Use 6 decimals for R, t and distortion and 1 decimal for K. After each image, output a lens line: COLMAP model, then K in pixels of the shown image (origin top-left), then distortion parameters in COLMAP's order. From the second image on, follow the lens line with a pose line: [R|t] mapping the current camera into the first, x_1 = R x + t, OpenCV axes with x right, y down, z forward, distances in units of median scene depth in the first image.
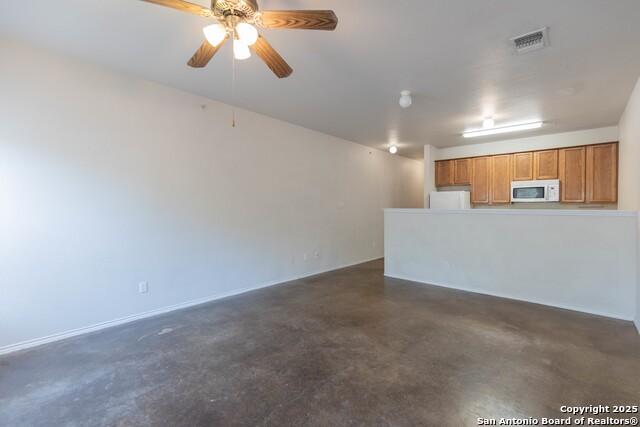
lens RADIAL K [[291.6, 0, 321.0], [0, 291.6, 208.1], [0, 0, 1]] dist [0.003724, 0.000492]
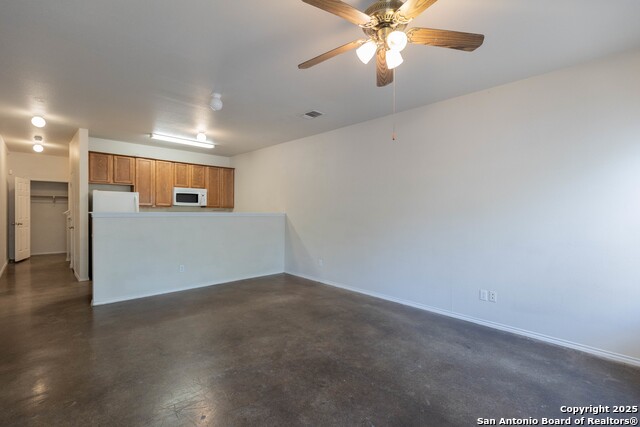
lens RADIAL K [[291.6, 0, 318.5], [0, 291.6, 215.4], [0, 0, 1]] dist [0.003724, 0.000492]
pose [[0.062551, -0.017174, 0.997894, -0.577930], [-0.008197, 0.999809, 0.017721, -0.009628], [-0.998008, -0.009288, 0.062398, 0.505070]]
